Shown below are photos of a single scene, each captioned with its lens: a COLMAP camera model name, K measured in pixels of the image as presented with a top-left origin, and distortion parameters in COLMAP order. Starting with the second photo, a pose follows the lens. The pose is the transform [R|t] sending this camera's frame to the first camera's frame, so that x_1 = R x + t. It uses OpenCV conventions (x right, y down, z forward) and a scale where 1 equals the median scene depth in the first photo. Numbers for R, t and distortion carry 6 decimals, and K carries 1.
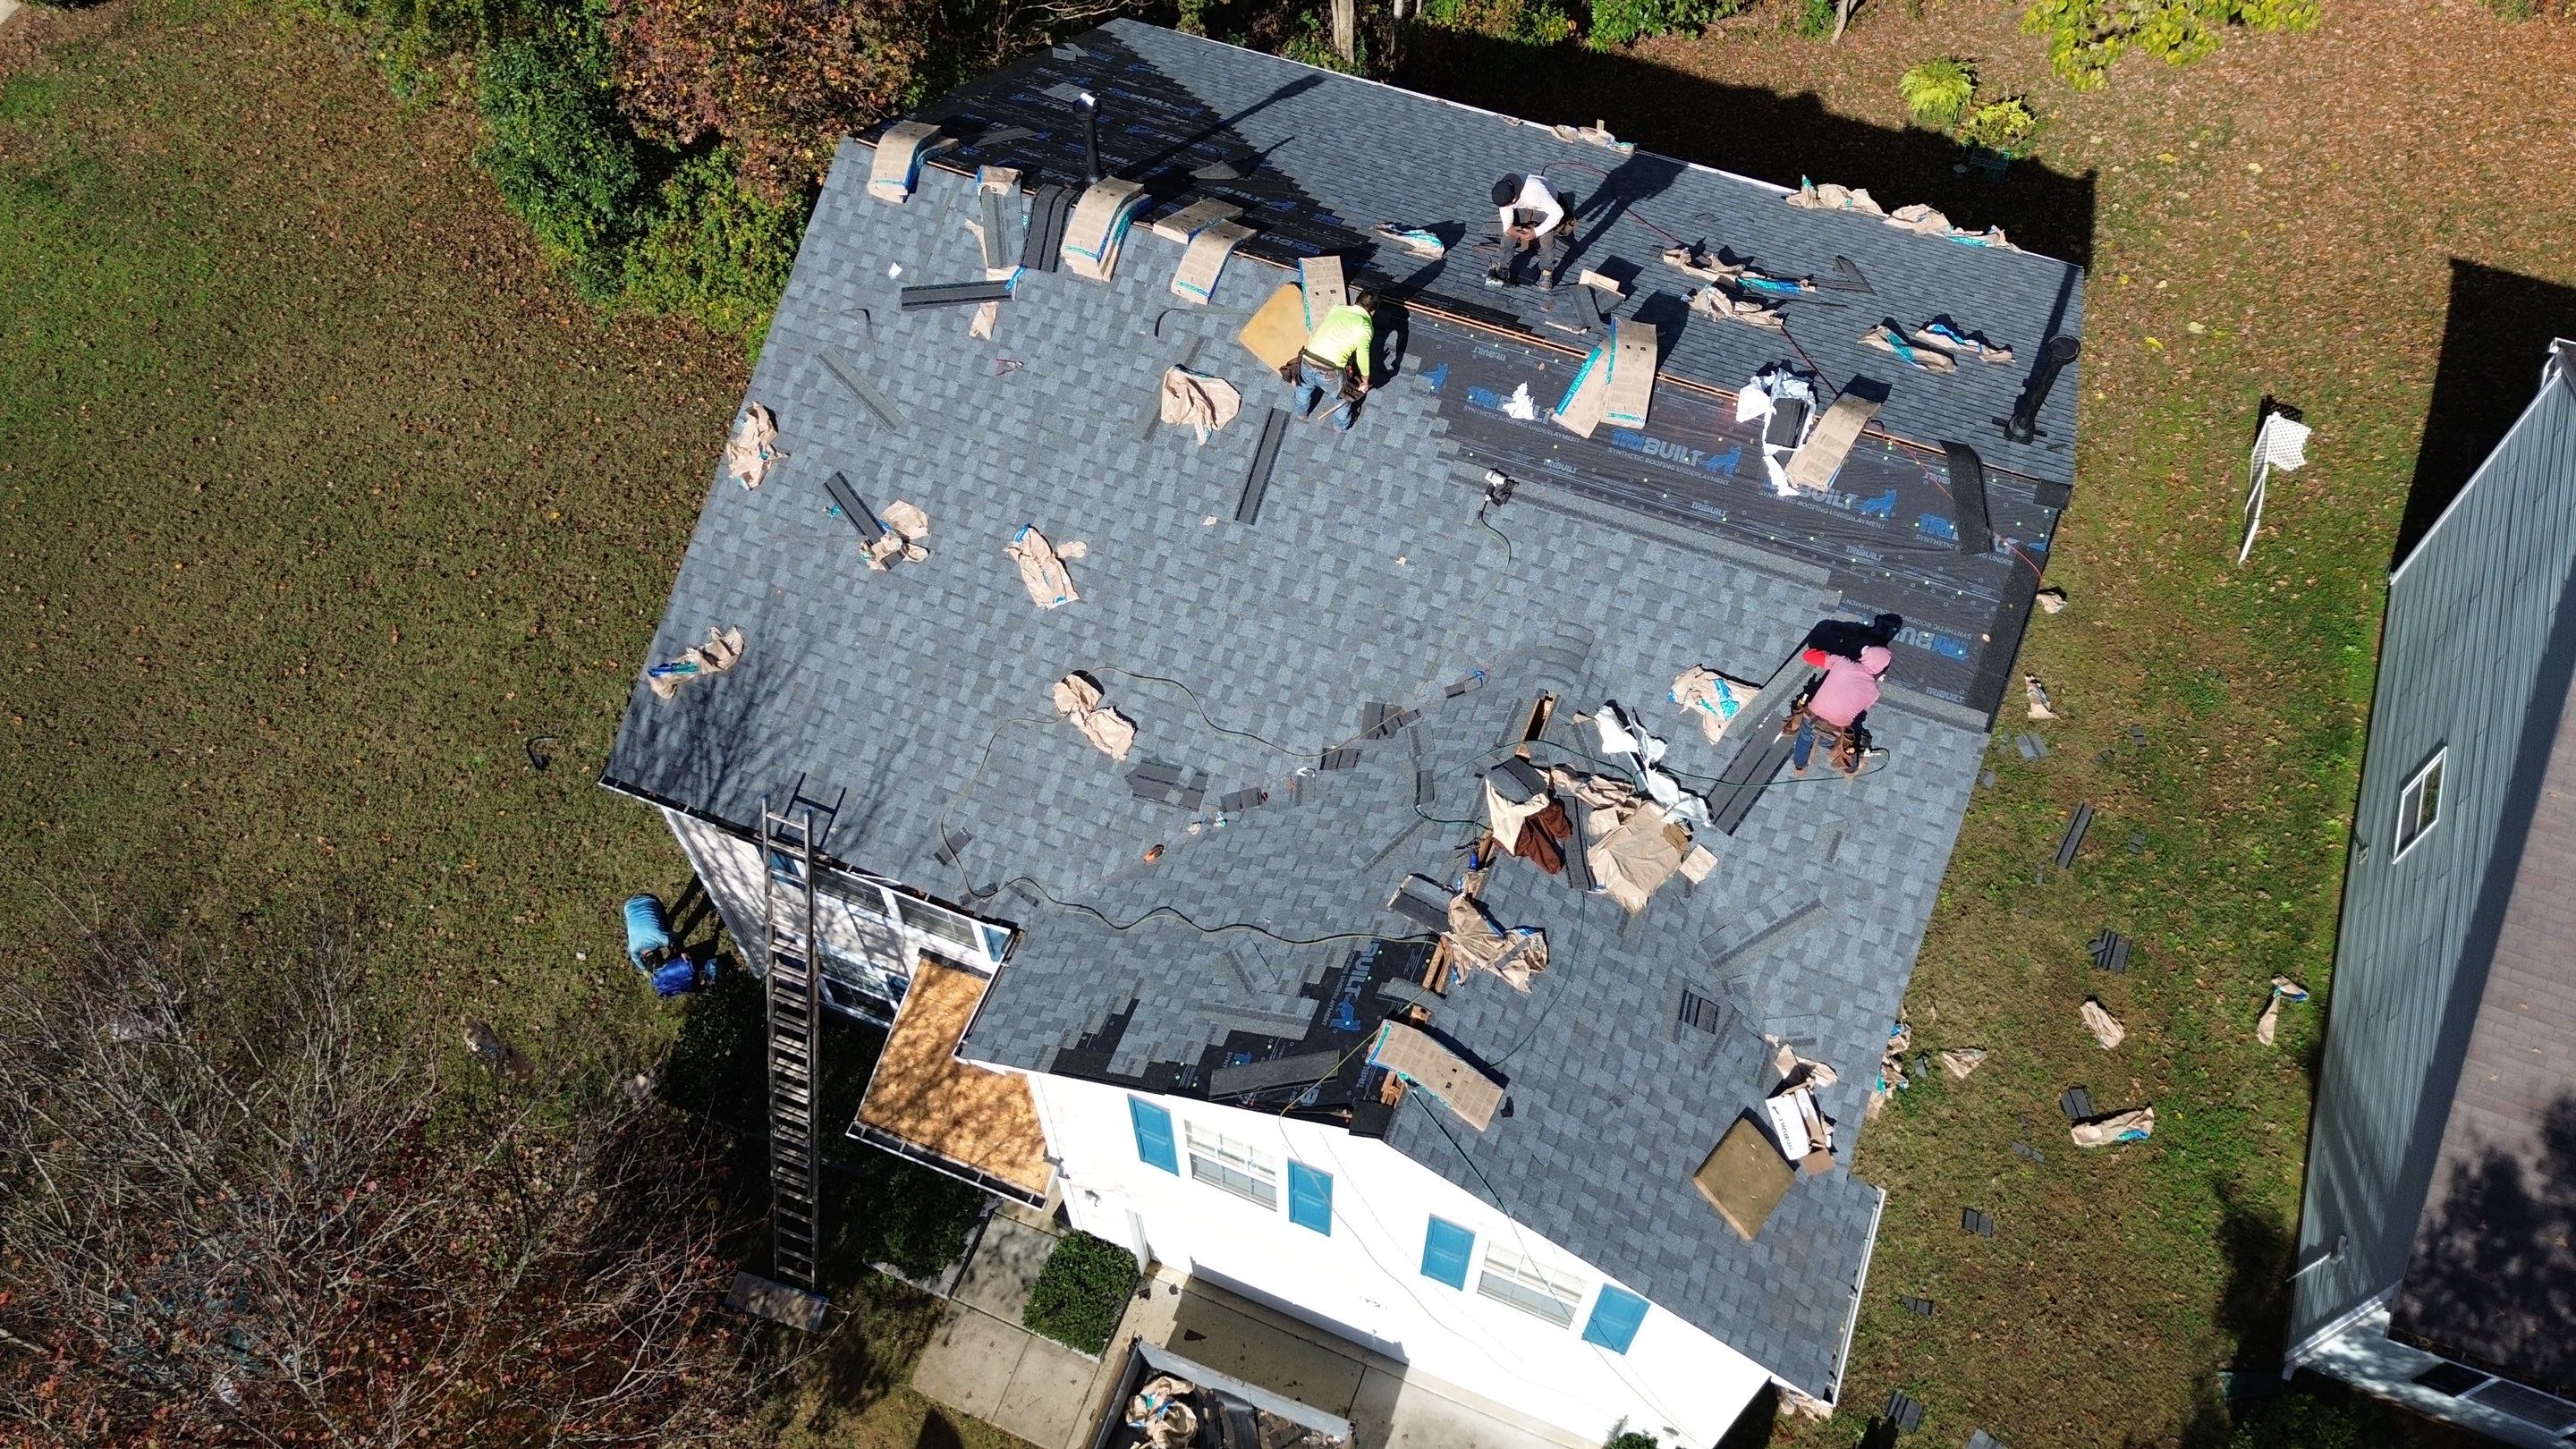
lens RADIAL K [[1969.2, 0, 1282.7], [0, 1969.2, 722.2], [0, 0, 1]] dist [0.100258, -0.076891]
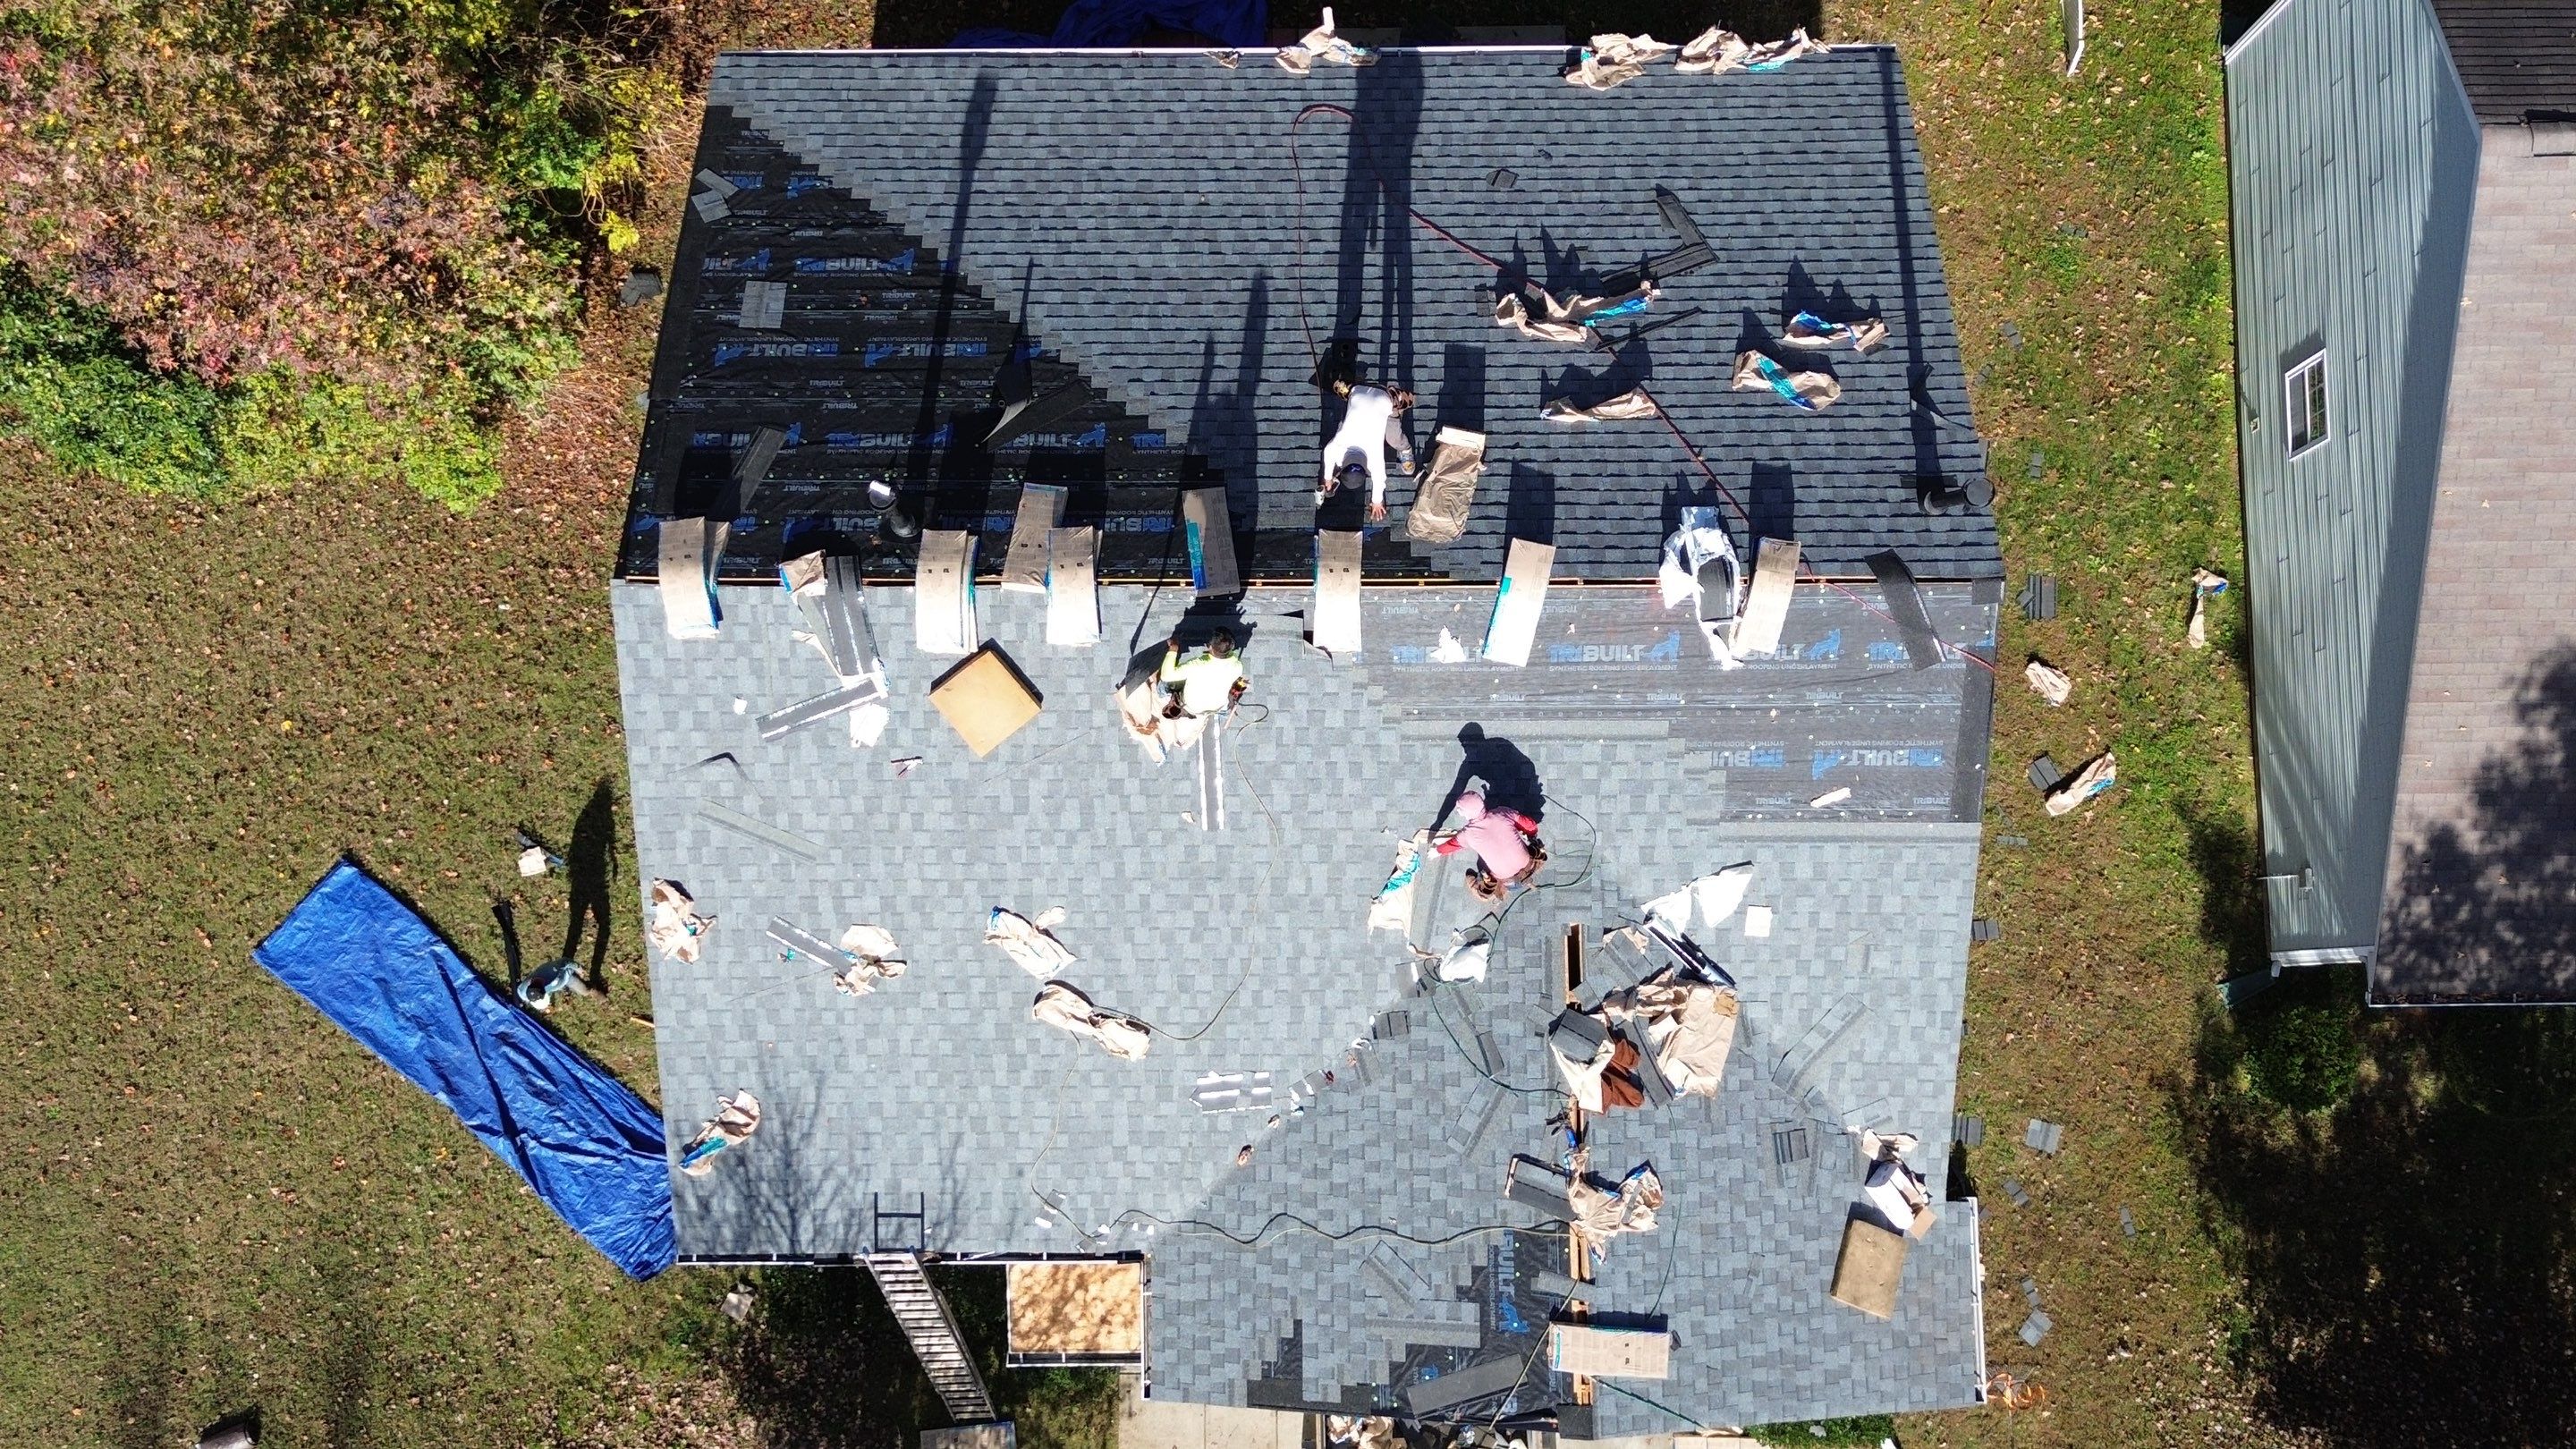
lens RADIAL K [[2369.9, 0, 1281.2], [0, 2369.9, 722.1], [0, 0, 1]] dist [0.068965, -0.009282]
pose [[0.926767, -0.372665, 0.047166, -0.021055], [0.318876, 0.846866, 0.425602, -0.617853], [-0.198550, -0.379393, 0.903681, -0.032085]]
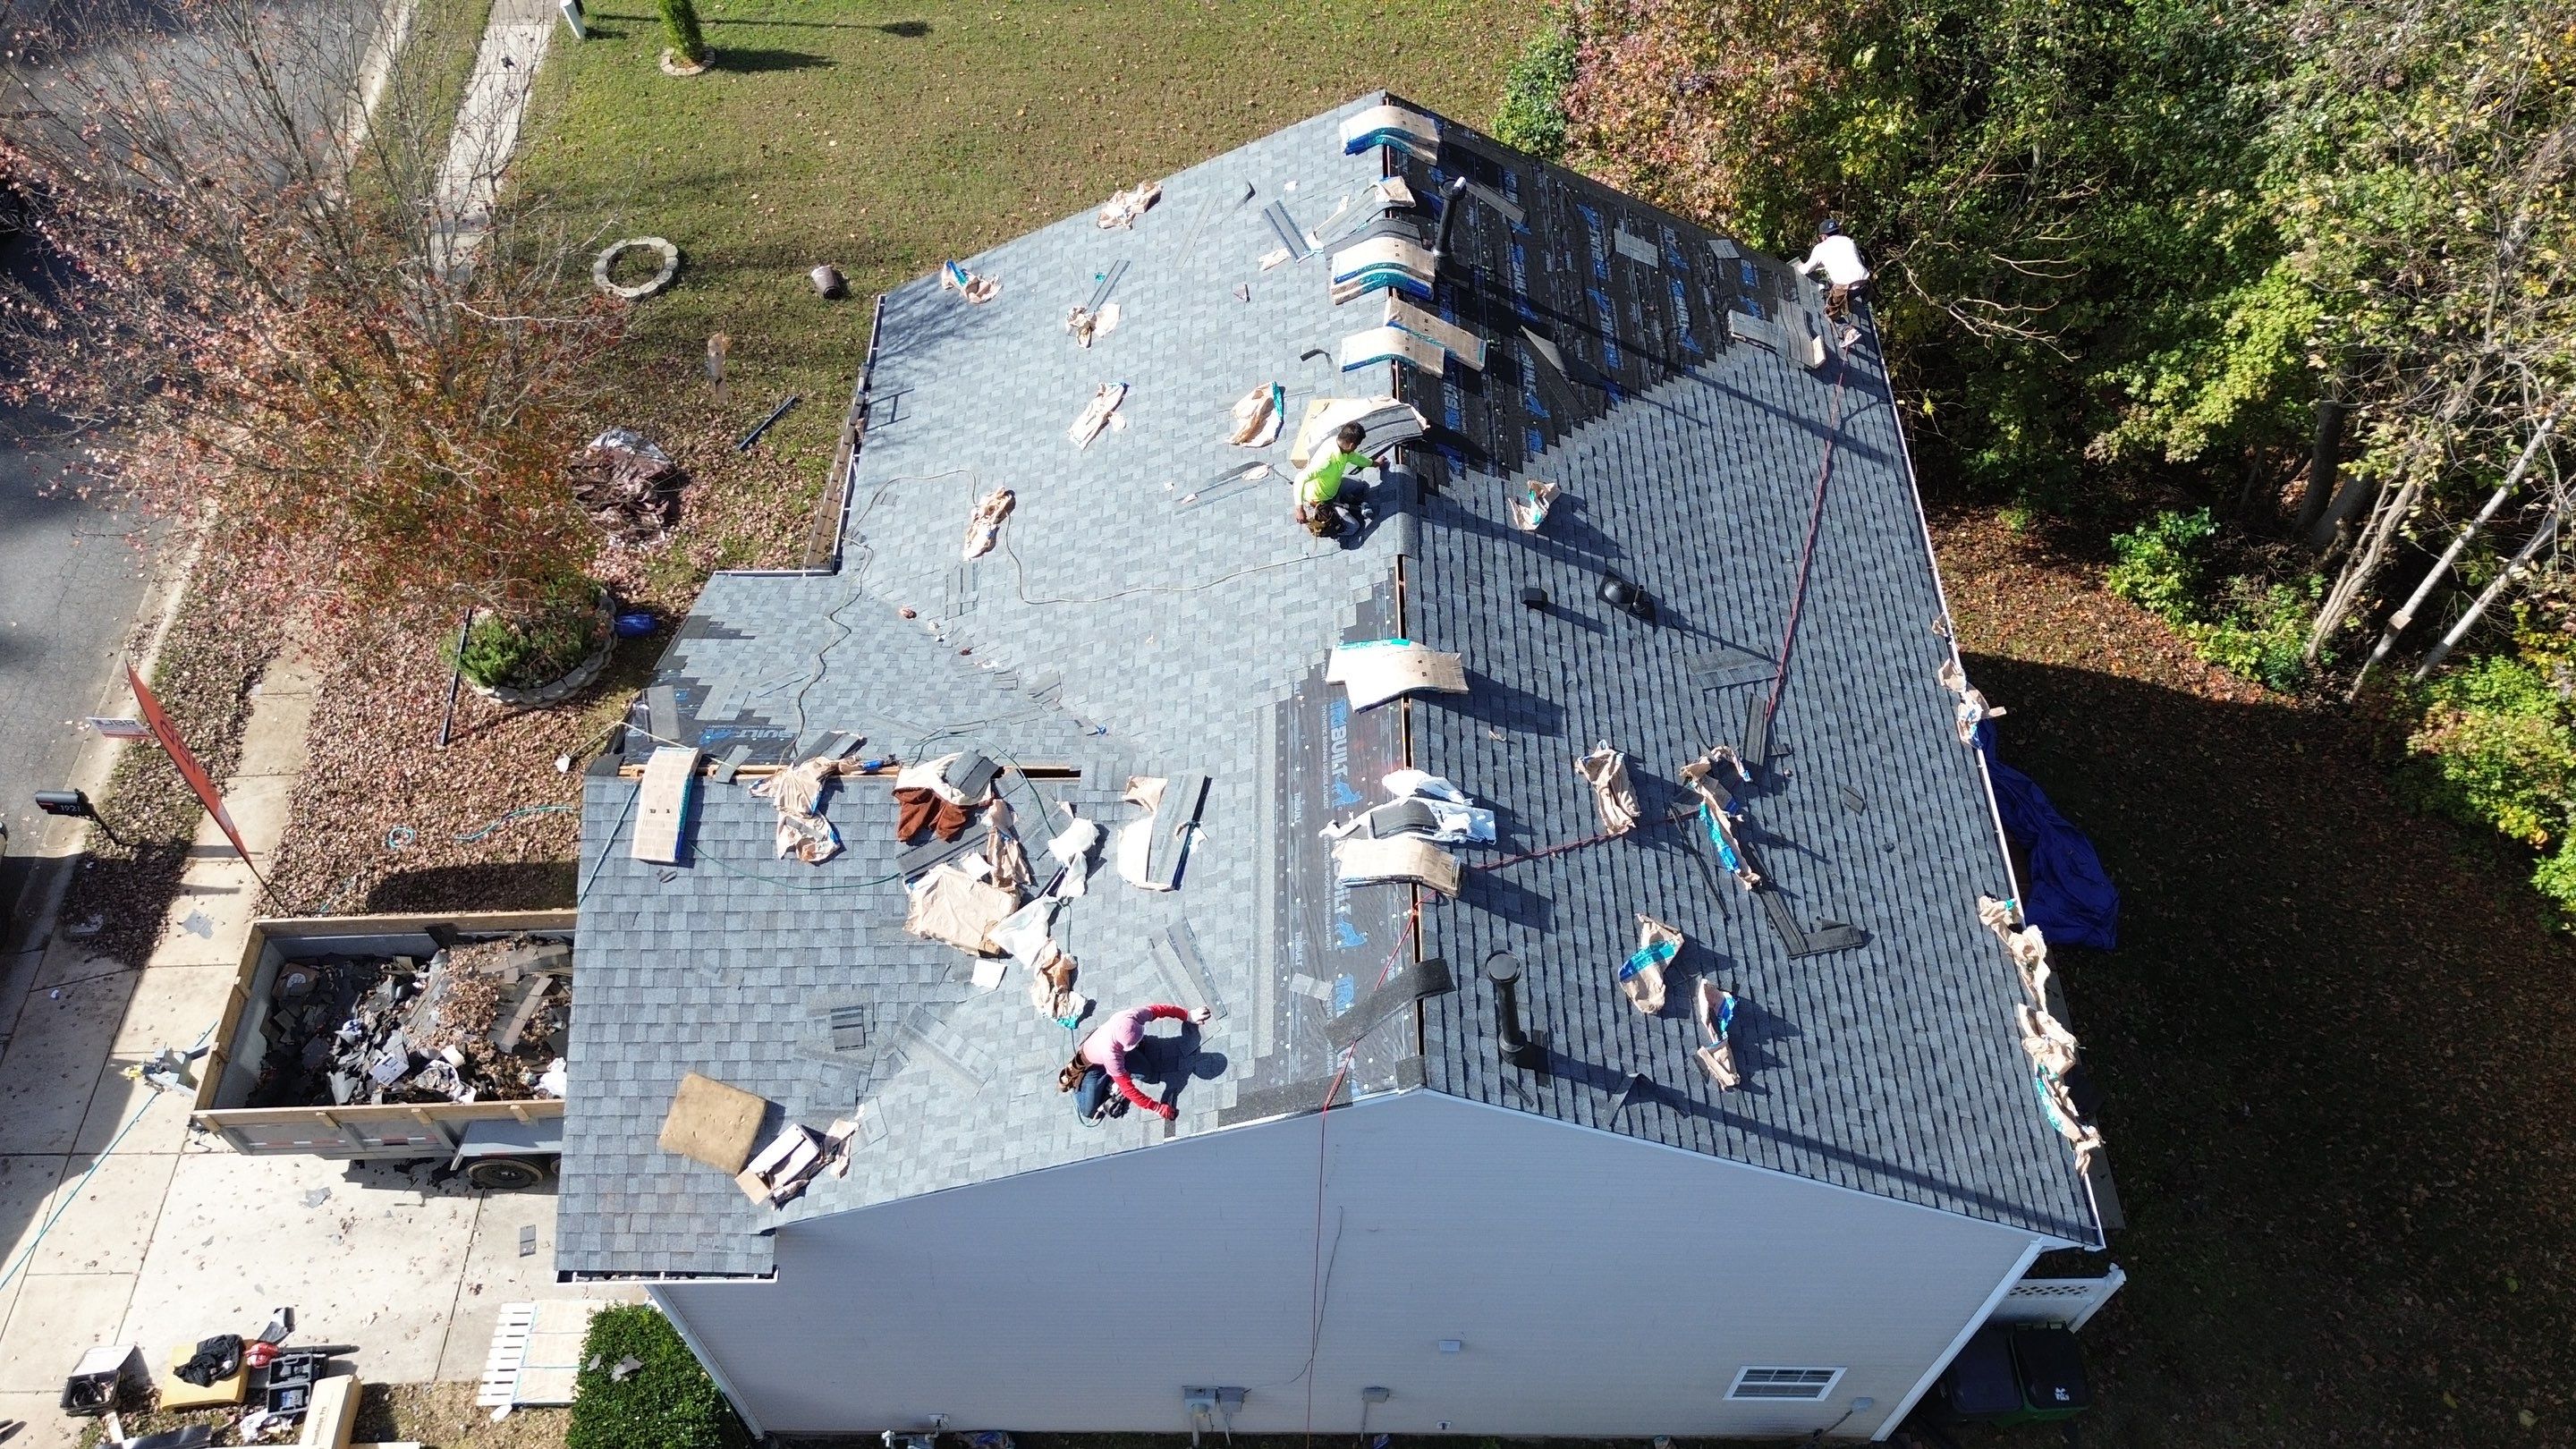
lens RADIAL K [[1969.2, 0, 1278.8], [0, 1969.2, 719.1], [0, 0, 1]] dist [0.100258, -0.076891]
pose [[0.371498, 0.759242, -0.534360, 0.647240], [-0.787981, 0.562214, 0.250998, -0.342197], [0.490994, 0.327821, 0.807130, 0.192154]]
